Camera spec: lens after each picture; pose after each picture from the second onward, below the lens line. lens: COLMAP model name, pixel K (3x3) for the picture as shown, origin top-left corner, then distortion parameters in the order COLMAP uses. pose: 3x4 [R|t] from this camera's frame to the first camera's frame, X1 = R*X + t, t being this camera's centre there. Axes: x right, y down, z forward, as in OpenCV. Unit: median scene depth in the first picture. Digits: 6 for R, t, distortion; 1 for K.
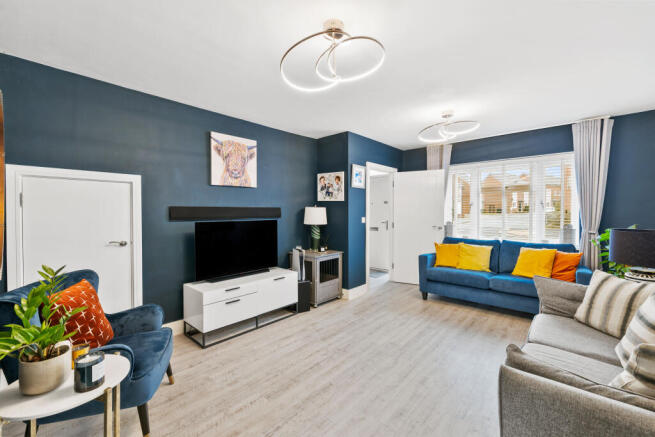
lens RADIAL K [[286.9, 0, 327.0], [0, 286.9, 214.9], [0, 0, 1]] dist [0.001872, 0.000243]
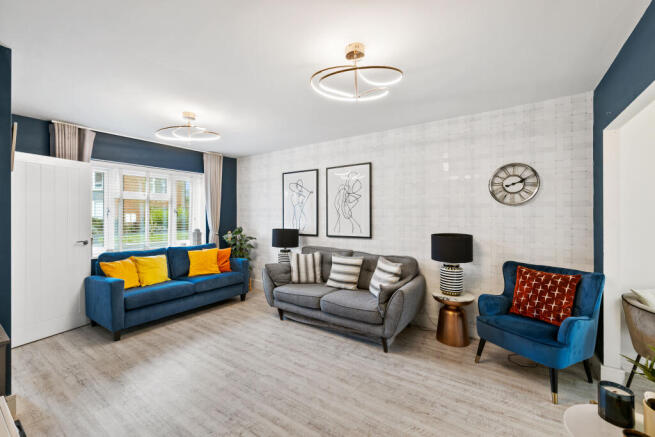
lens RADIAL K [[275.2, 0, 326.7], [0, 275.2, 217.9], [0, 0, 1]] dist [0.000599, 0.000098]
pose [[-0.146744, -0.003307, 0.989169, -0.480080], [0.012127, 0.999913, 0.005142, -0.016422], [-0.989100, 0.012750, -0.146691, 0.633629]]
